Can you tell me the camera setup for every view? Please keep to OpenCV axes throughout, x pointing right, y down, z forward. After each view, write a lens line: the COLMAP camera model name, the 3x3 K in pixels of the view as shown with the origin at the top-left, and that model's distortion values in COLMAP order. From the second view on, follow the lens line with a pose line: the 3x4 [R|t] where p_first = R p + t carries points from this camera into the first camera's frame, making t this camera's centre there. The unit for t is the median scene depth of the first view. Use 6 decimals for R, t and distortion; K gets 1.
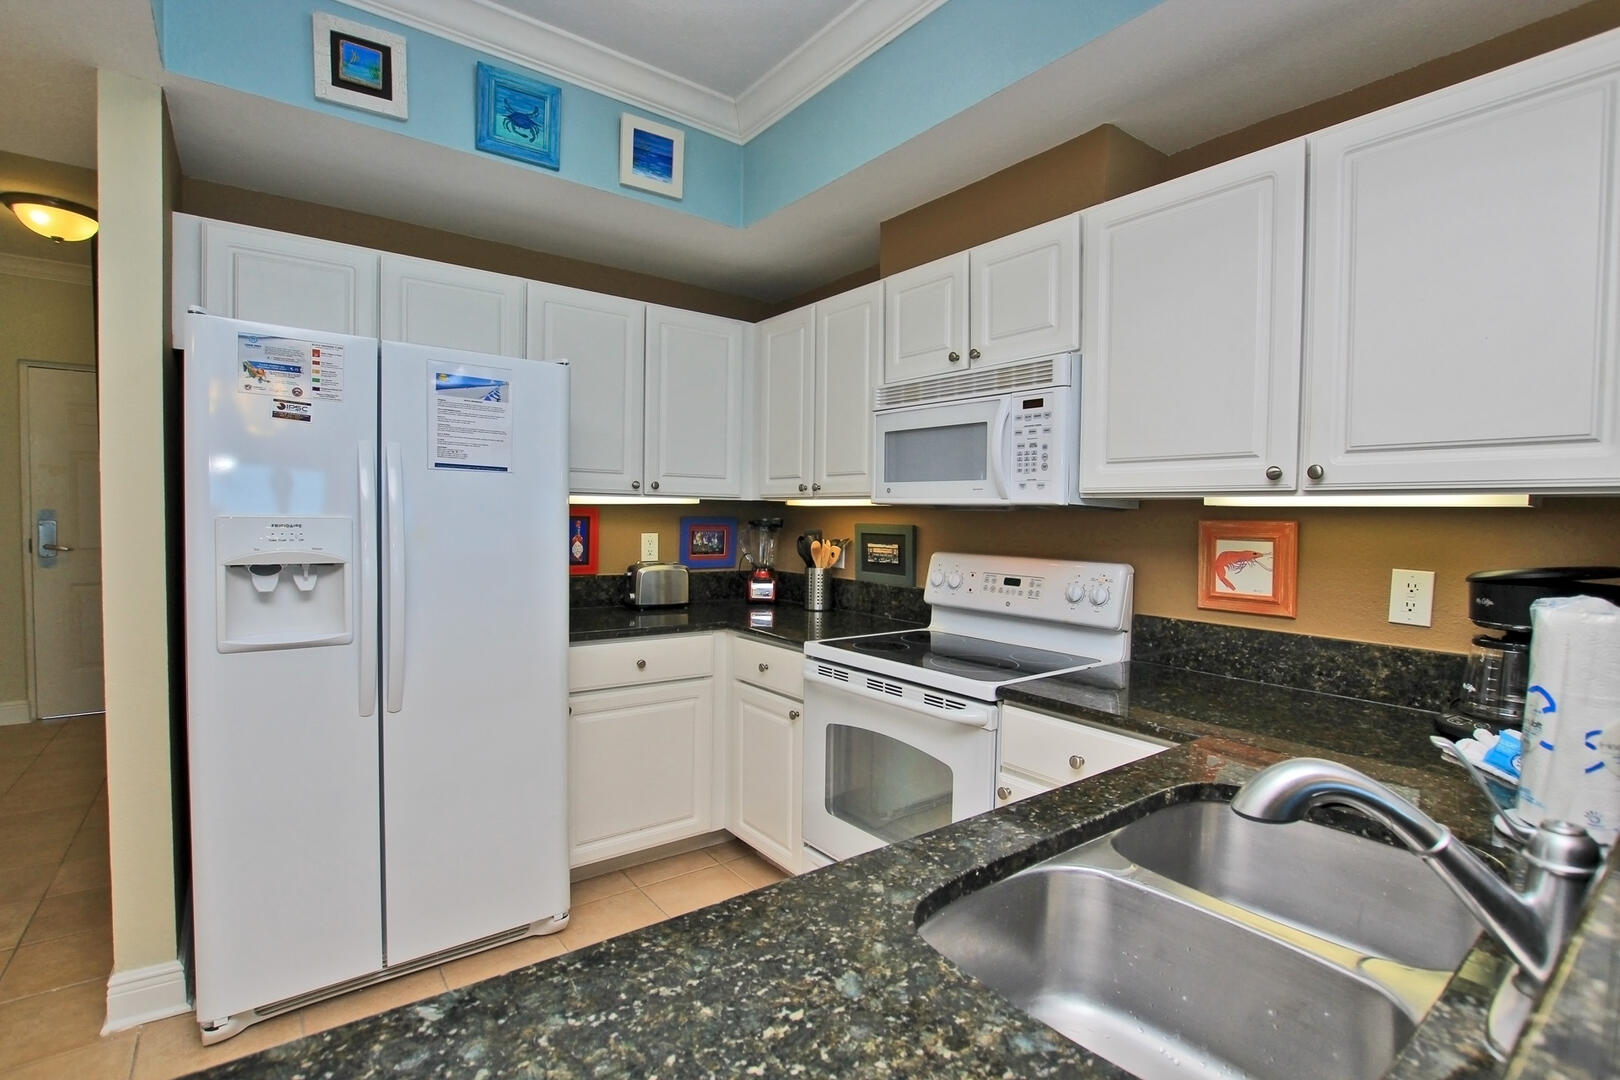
lens RADIAL K [[763.1, 0, 817.4], [0, 763.1, 534.6], [0, 0, 1]] dist [-0.038681, -0.000062]
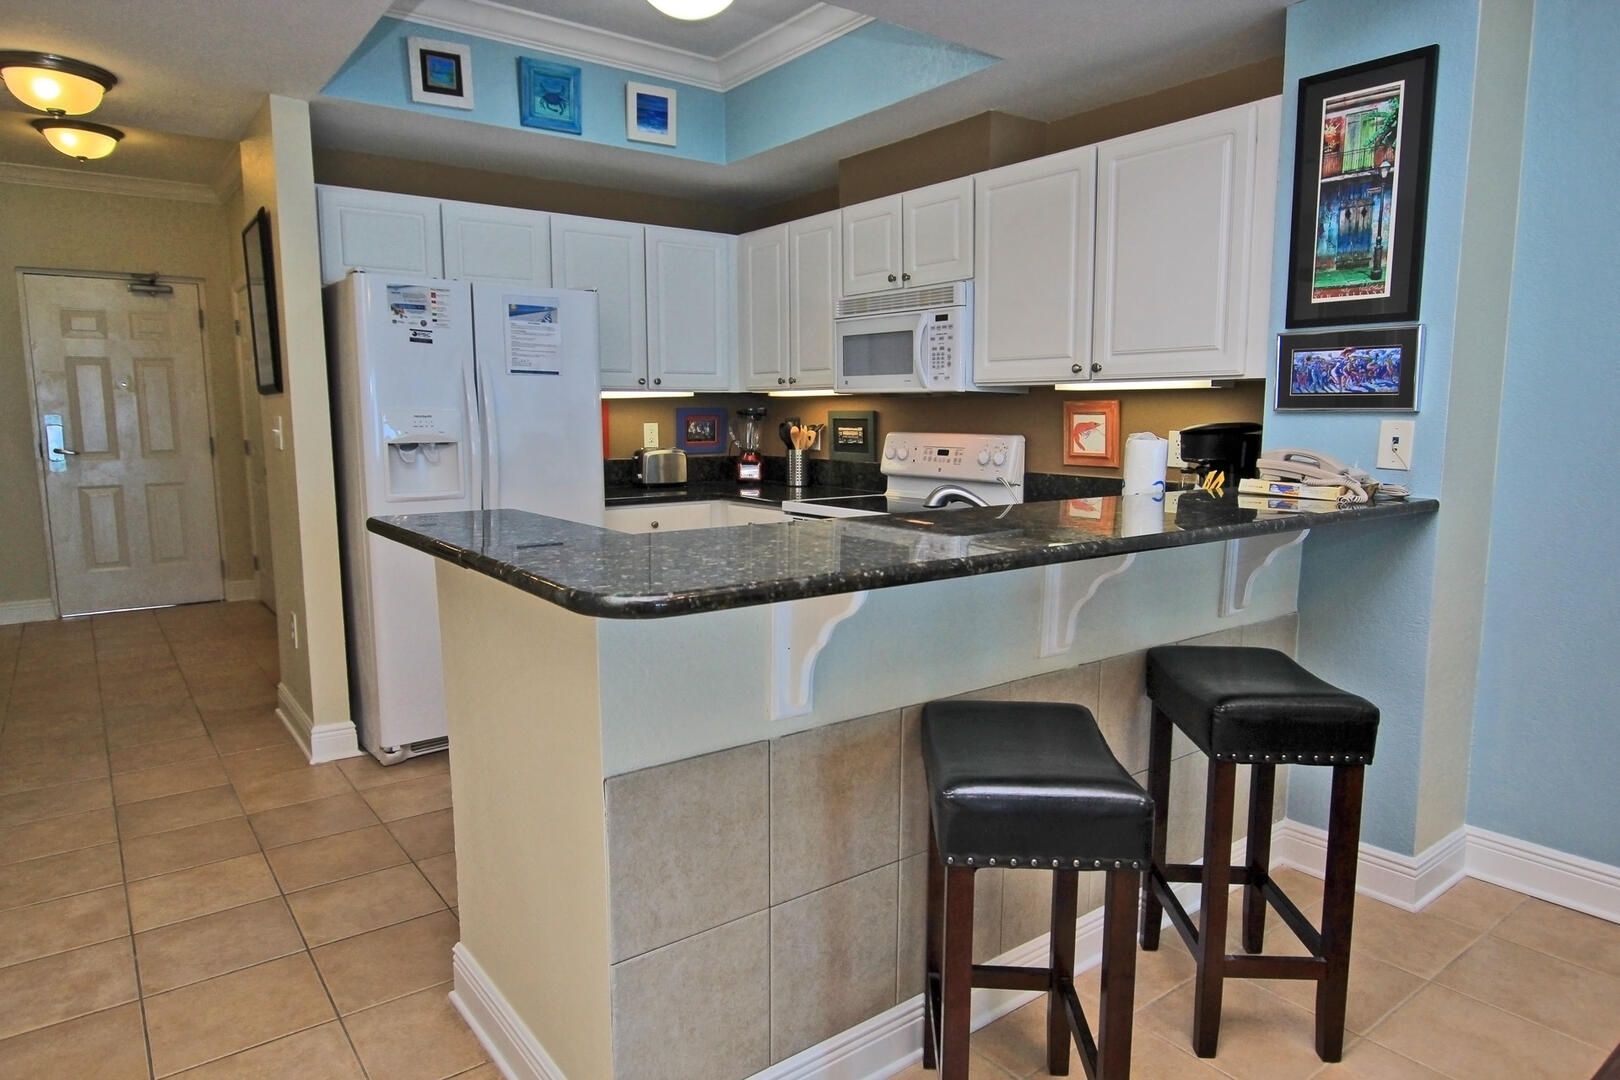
lens RADIAL K [[988.0, 0, 808.7], [0, 988.0, 545.7], [0, 0, 1]] dist [-0.016272, -0.004340]
pose [[0.999725, -0.016917, -0.016215, 0.057810], [0.018623, 0.993576, 0.111623, 0.030296], [0.014222, -0.111894, 0.993618, -0.738433]]
